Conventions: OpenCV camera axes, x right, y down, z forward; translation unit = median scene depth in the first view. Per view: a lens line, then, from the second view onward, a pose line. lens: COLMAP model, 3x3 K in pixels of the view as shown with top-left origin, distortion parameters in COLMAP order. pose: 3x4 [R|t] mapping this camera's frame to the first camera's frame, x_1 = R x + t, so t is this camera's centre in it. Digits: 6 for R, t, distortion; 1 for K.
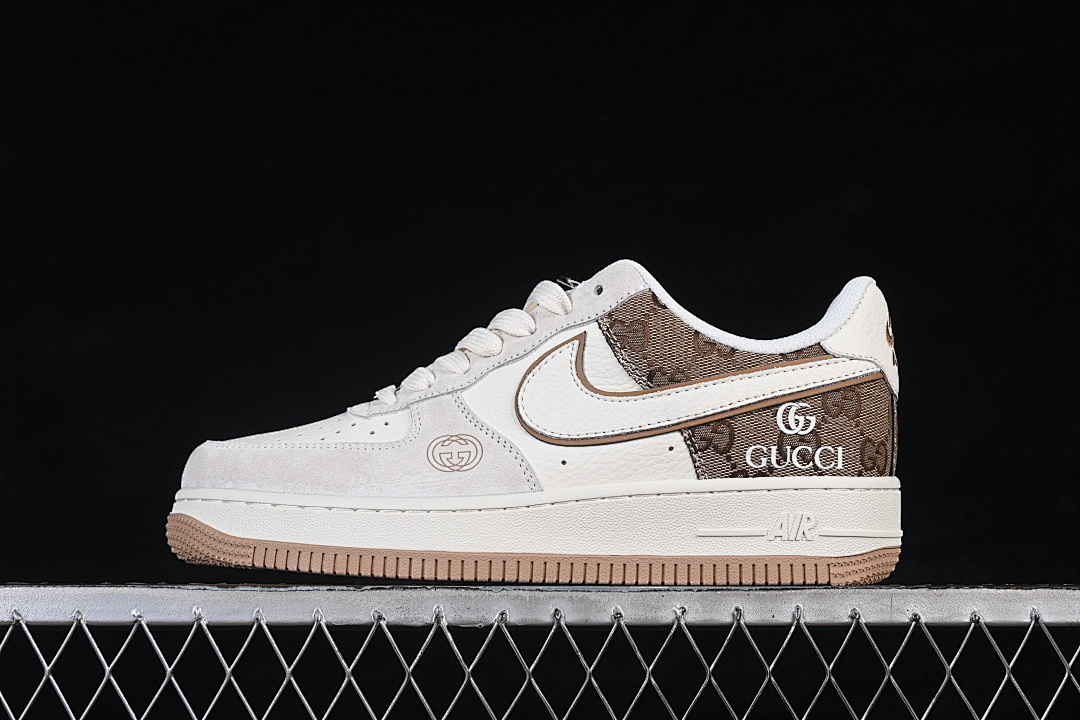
lens RADIAL K [[2259.9, 0, 540.0], [0, 2259.9, 360.0], [0, 0, 1]] dist [0.026449, -0.220482]
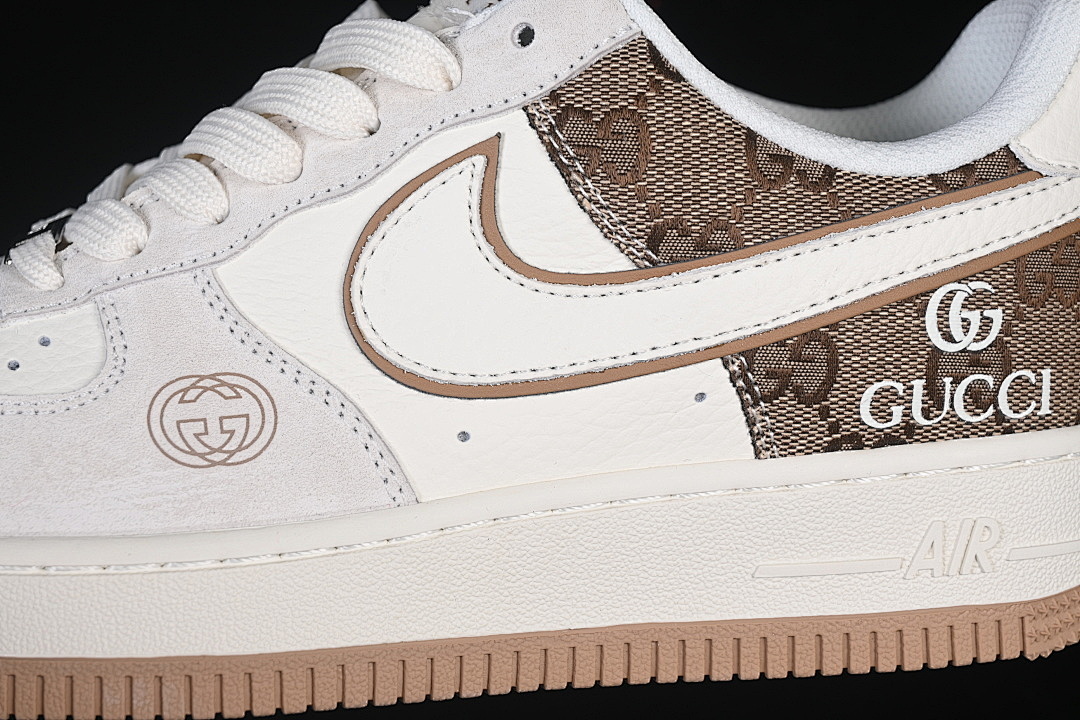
lens RADIAL K [[2259.9, 0, 540.0], [0, 2259.9, 360.0], [0, 0, 1]] dist [0.026449, -0.220482]
pose [[0.982172, -0.052767, 0.180429, -0.054471], [0.007825, 0.970440, 0.241216, -0.076979], [-0.187823, -0.235504, 0.953551, 0.575566]]
